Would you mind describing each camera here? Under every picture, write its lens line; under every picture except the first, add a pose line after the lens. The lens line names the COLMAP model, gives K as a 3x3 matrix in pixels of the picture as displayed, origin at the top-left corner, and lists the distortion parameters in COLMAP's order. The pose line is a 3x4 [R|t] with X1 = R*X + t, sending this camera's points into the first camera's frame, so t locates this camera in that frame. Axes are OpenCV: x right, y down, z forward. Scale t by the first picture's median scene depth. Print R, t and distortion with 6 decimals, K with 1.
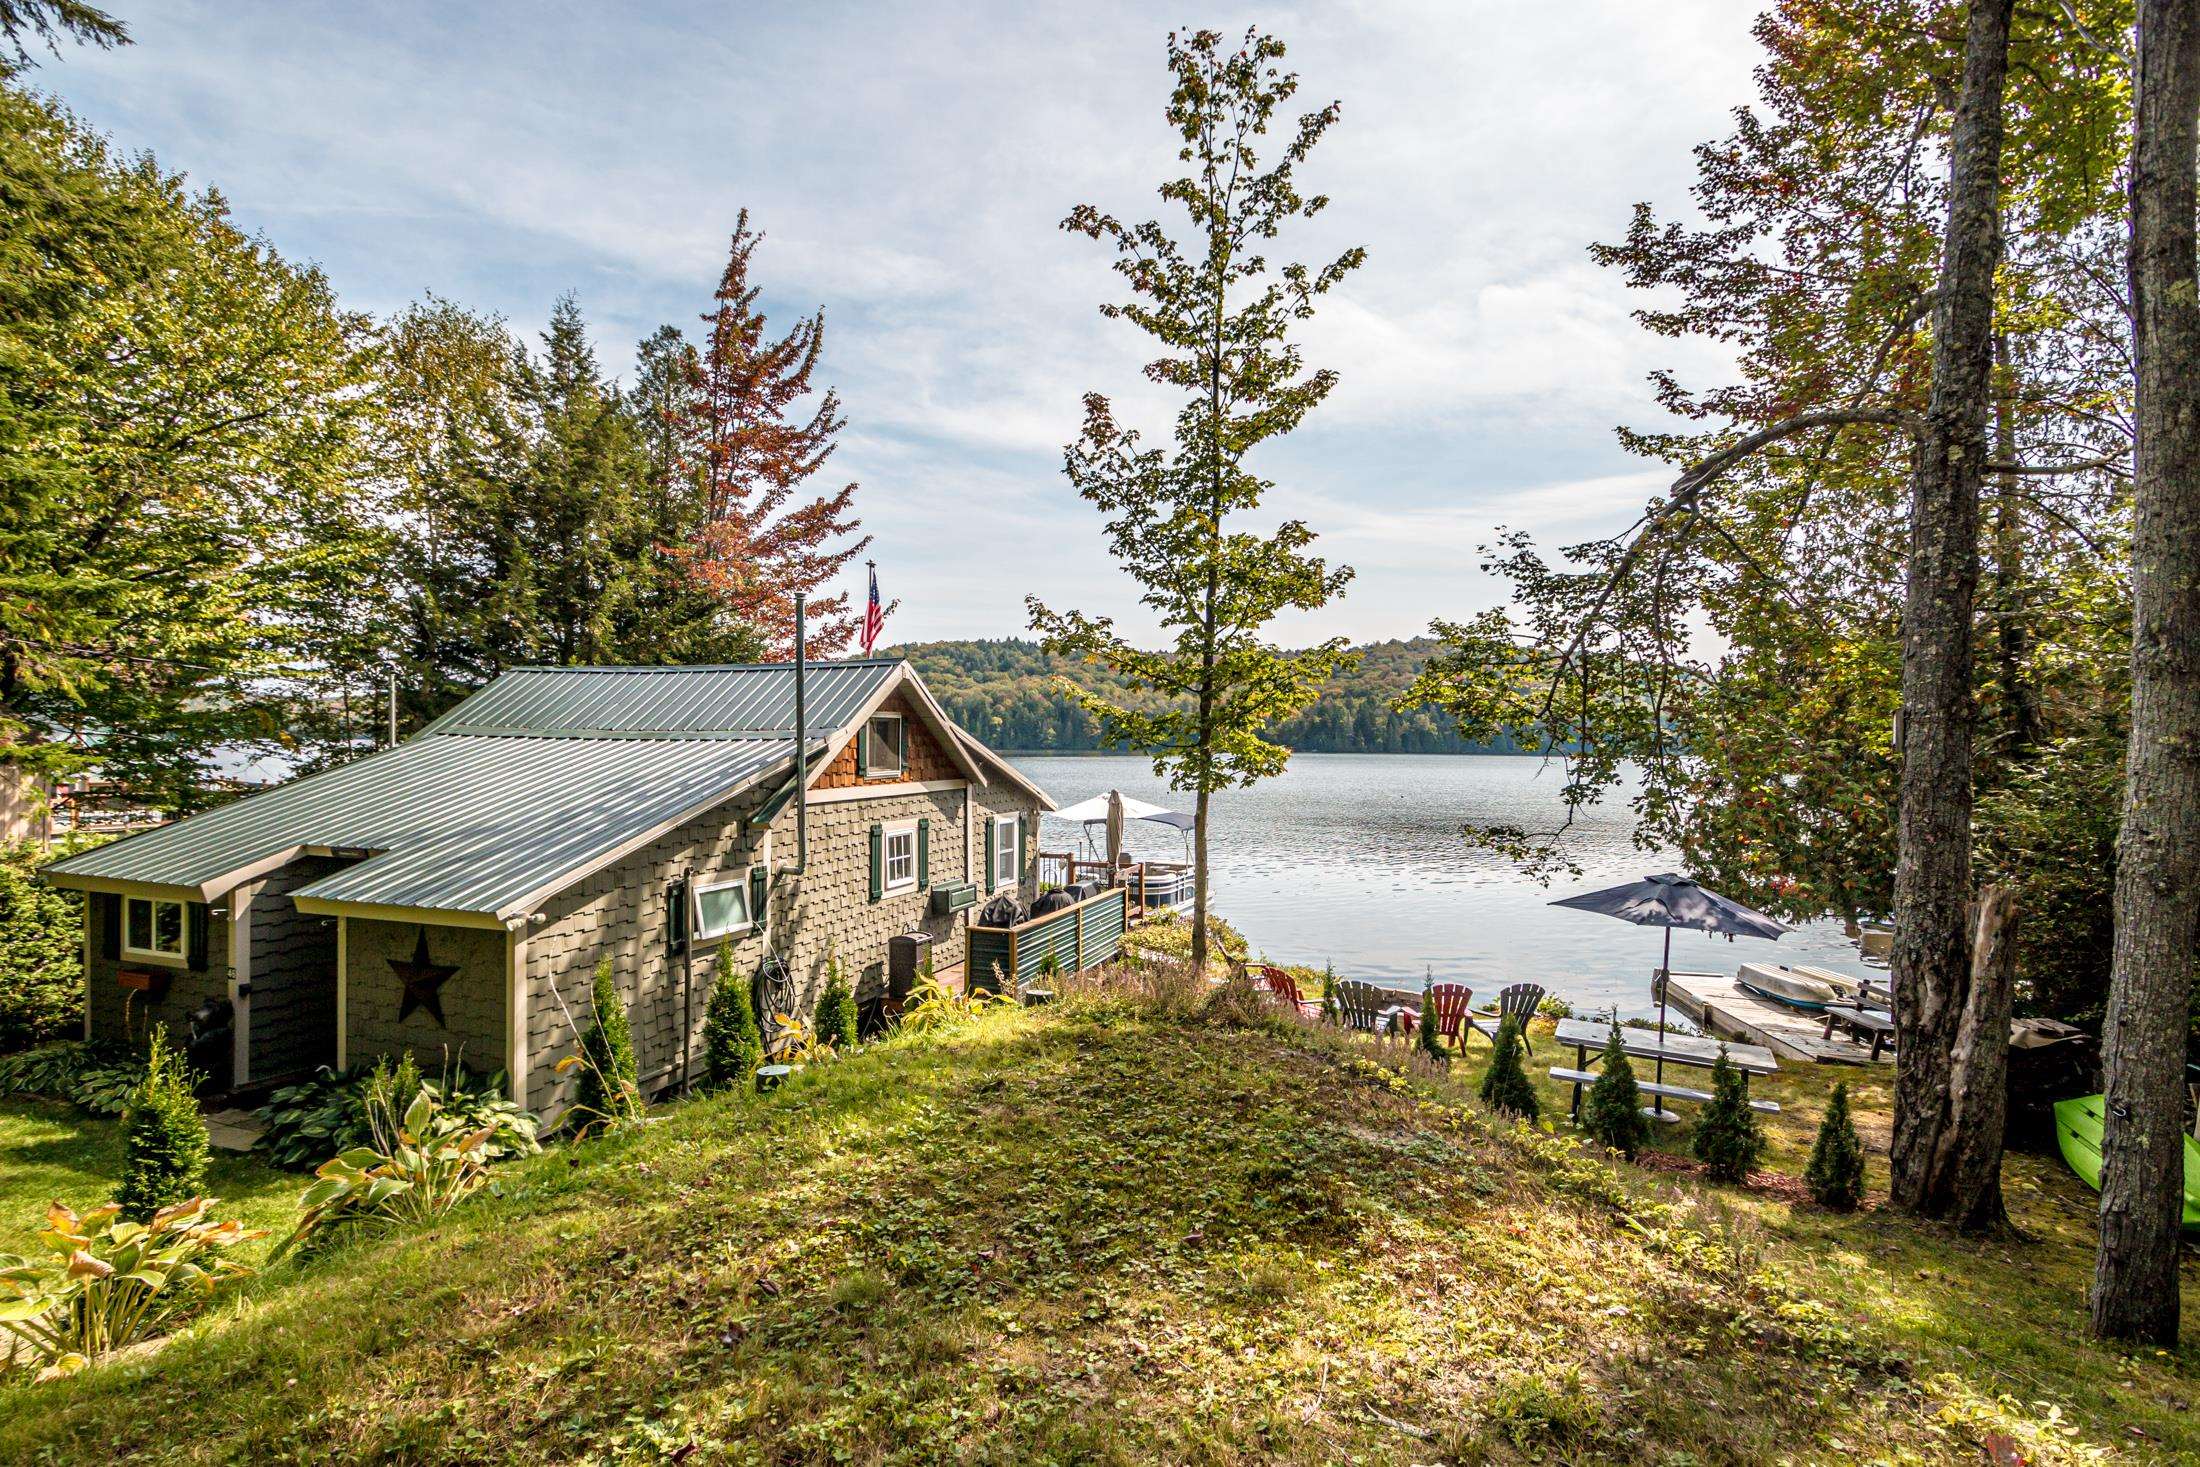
lens RADIAL K [[1058.0, 0, 1087.9], [0, 1058.0, 757.1], [0, 0, 1]] dist [-0.003073, -0.007947]
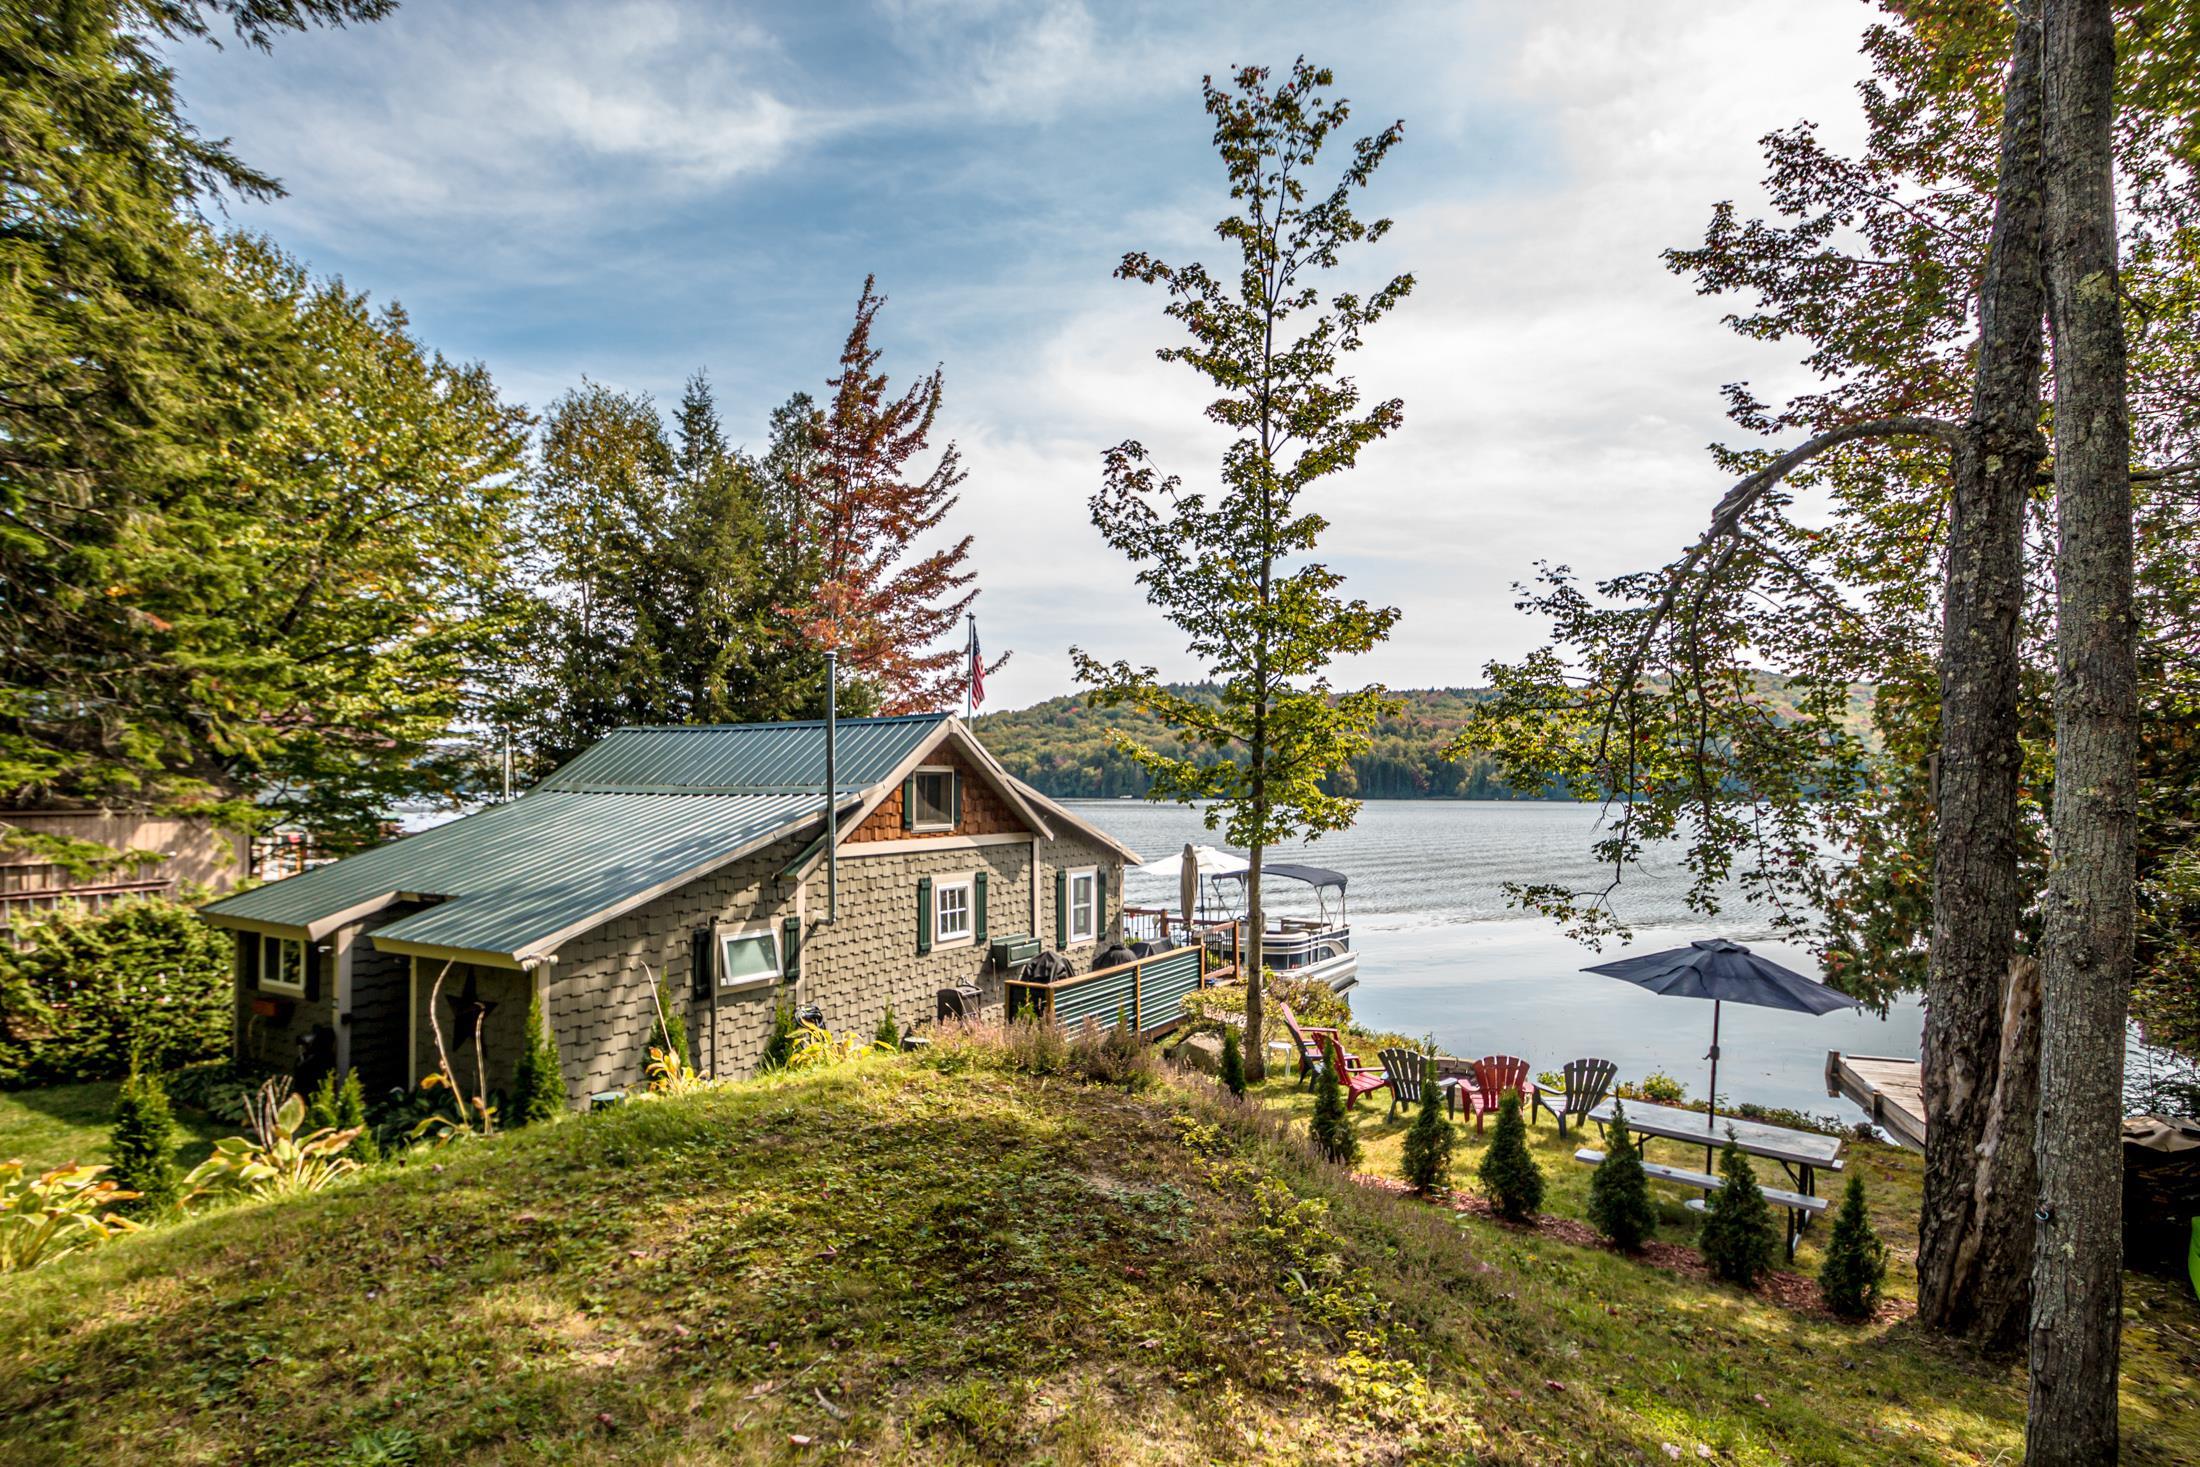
lens RADIAL K [[1121.8, 0, 1092.2], [0, 1121.8, 780.6], [0, 0, 1]] dist [-0.020047, -0.001180]
pose [[0.983486, -0.007350, -0.180838, 0.155442], [0.002932, 0.999691, -0.024688, -0.002103], [0.180963, 0.023750, 0.983203, -0.026598]]
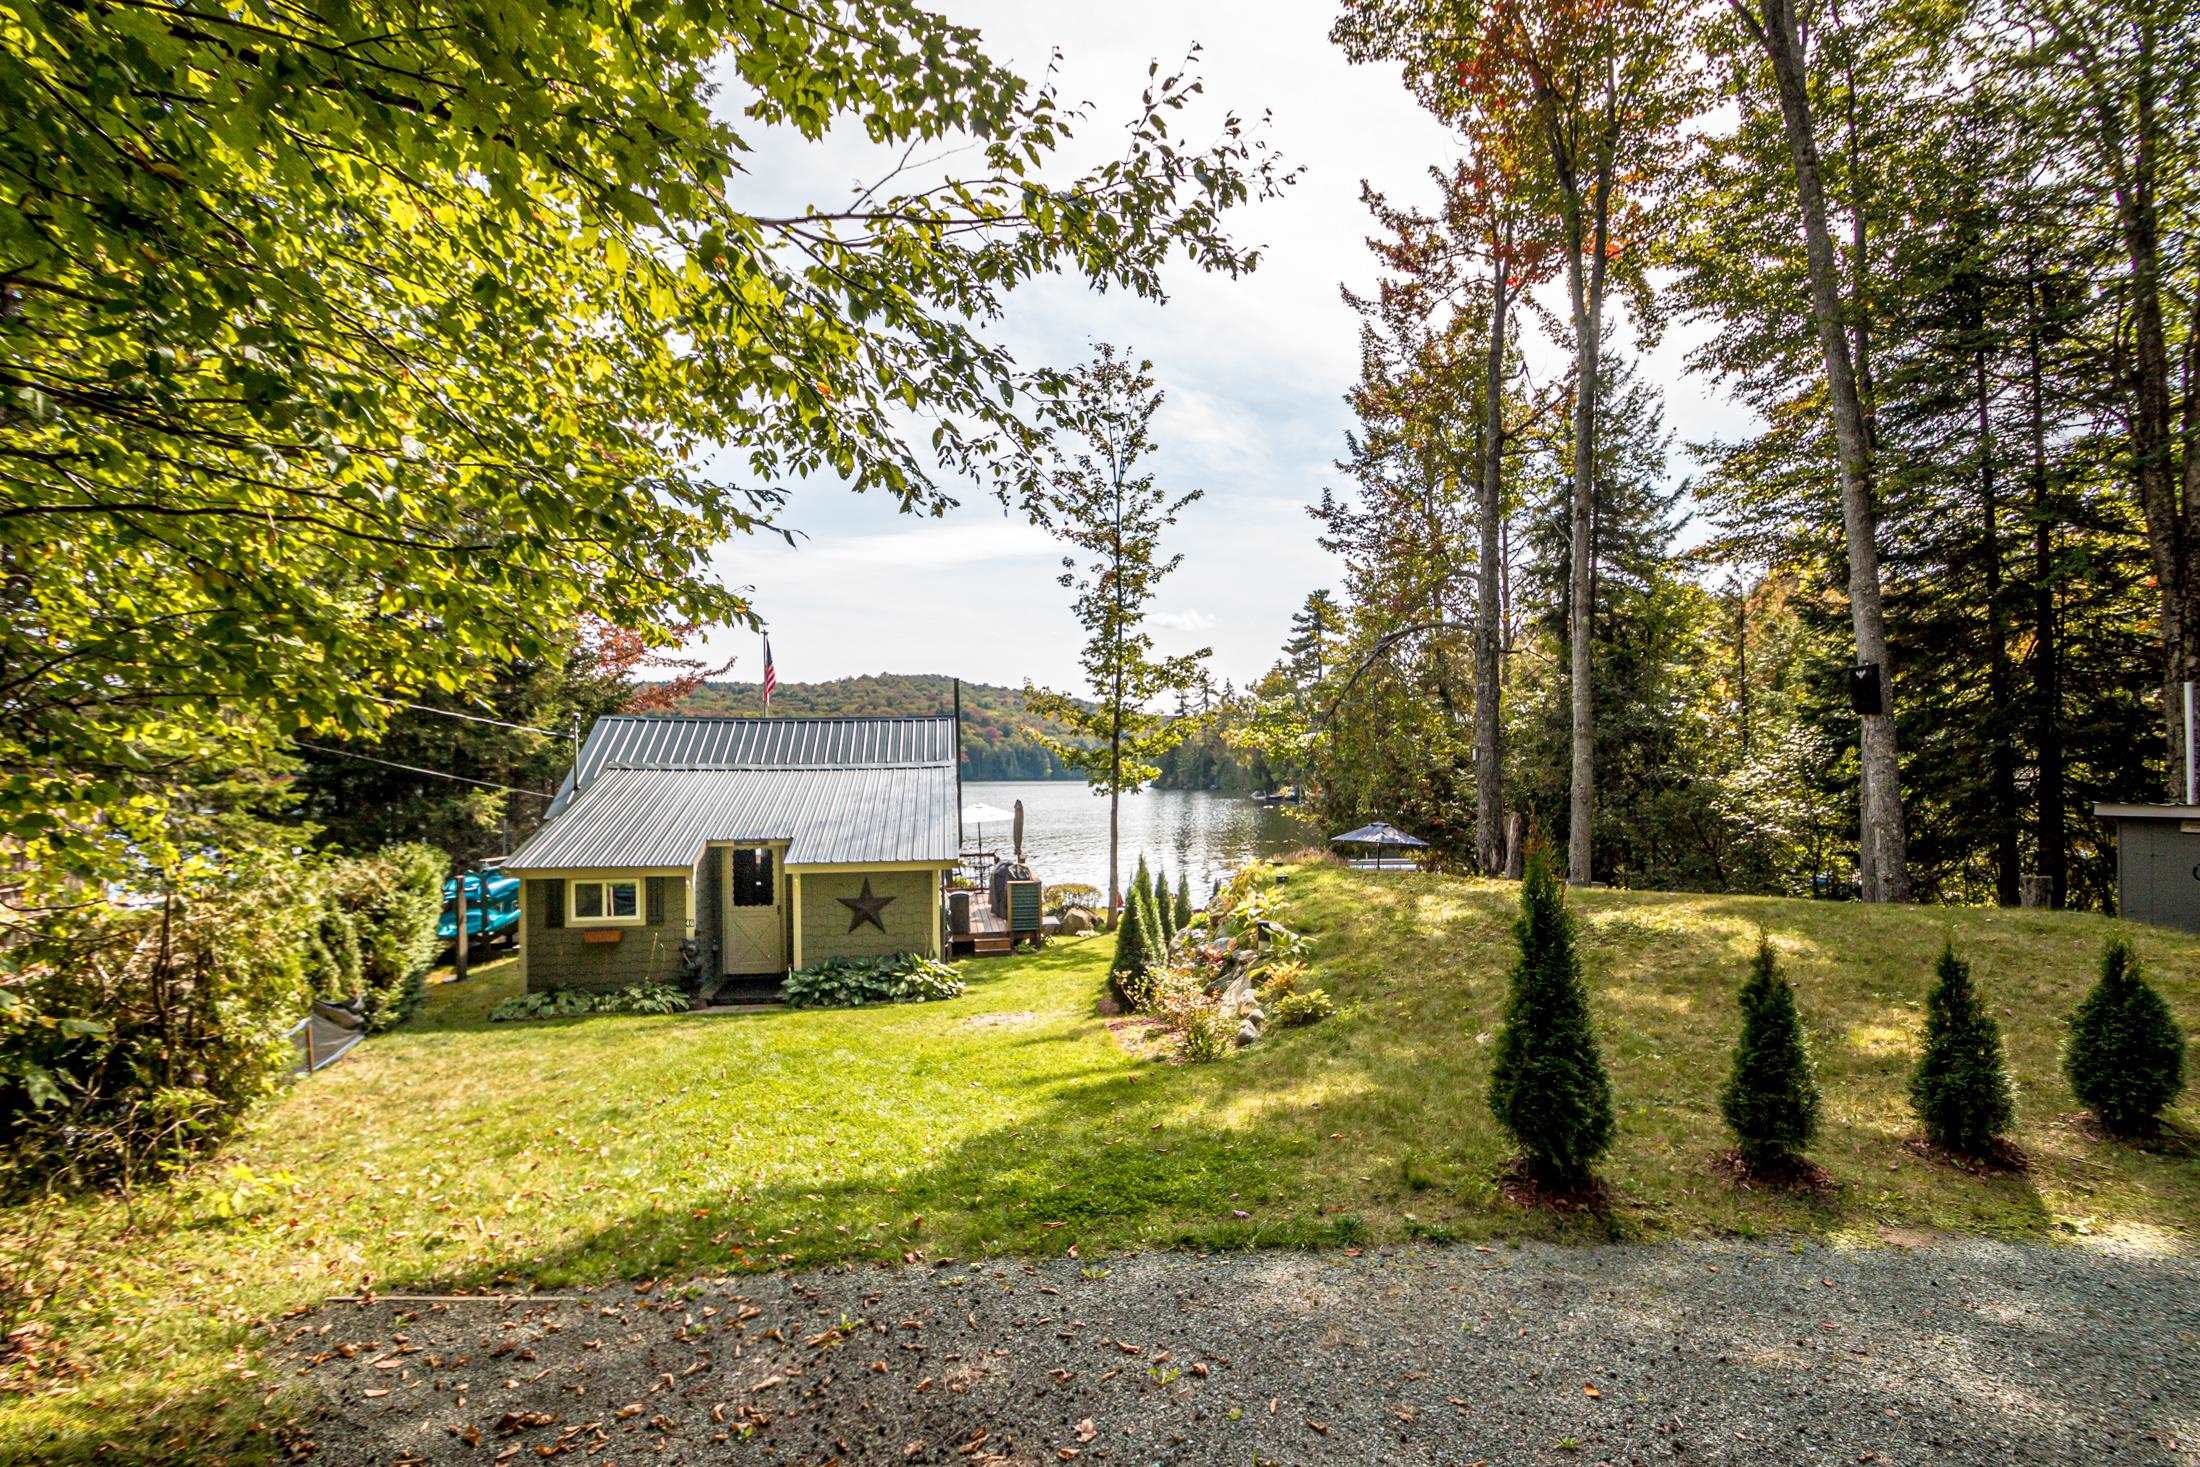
lens RADIAL K [[1027.2, 0, 1107.7], [0, 1027.2, 752.7], [0, 0, 1]] dist [0.003247, 0.000146]
pose [[0.875449, -0.007609, 0.483250, -0.725123], [0.024521, 0.999288, -0.028687, 0.012273], [-0.482687, 0.036963, 0.875012, -0.438732]]
